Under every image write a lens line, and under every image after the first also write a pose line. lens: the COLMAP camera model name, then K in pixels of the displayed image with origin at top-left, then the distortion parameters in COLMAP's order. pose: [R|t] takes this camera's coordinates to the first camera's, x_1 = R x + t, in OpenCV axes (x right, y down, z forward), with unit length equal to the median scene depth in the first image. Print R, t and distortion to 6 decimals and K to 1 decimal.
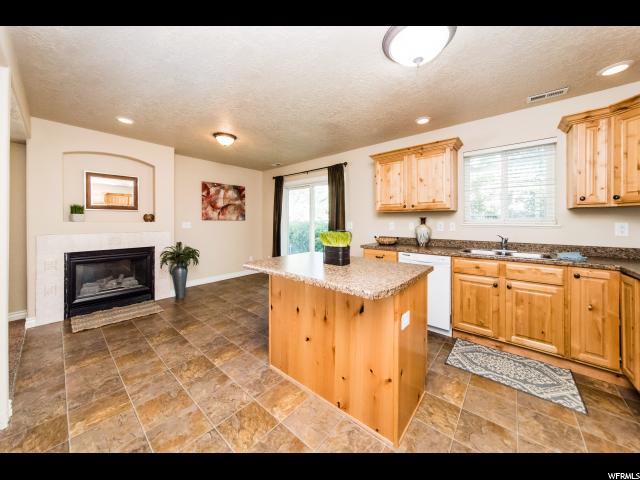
lens RADIAL K [[268.8, 0, 324.6], [0, 268.8, 221.1], [0, 0, 1]] dist [0.000927, 0.000575]
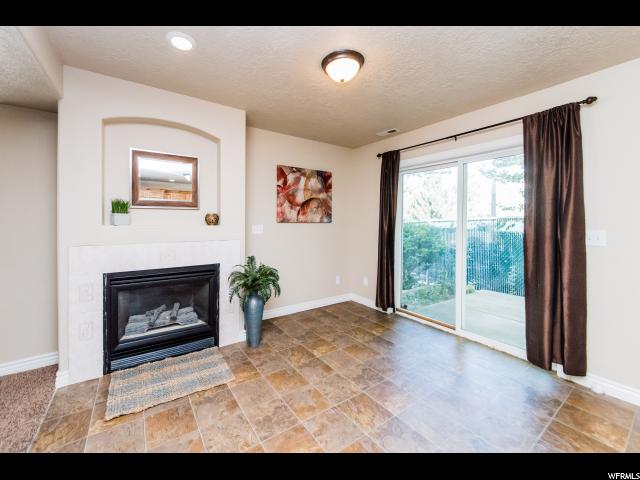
lens RADIAL K [[270.3, 0, 260.1], [0, 270.3, 221.4], [0, 0, 1]] dist [-0.001188, -0.000083]
pose [[0.935784, 0.006452, -0.352516, -0.291955], [-0.005398, 0.999978, 0.003971, -0.009562], [0.352534, -0.001813, 0.935797, 0.399345]]
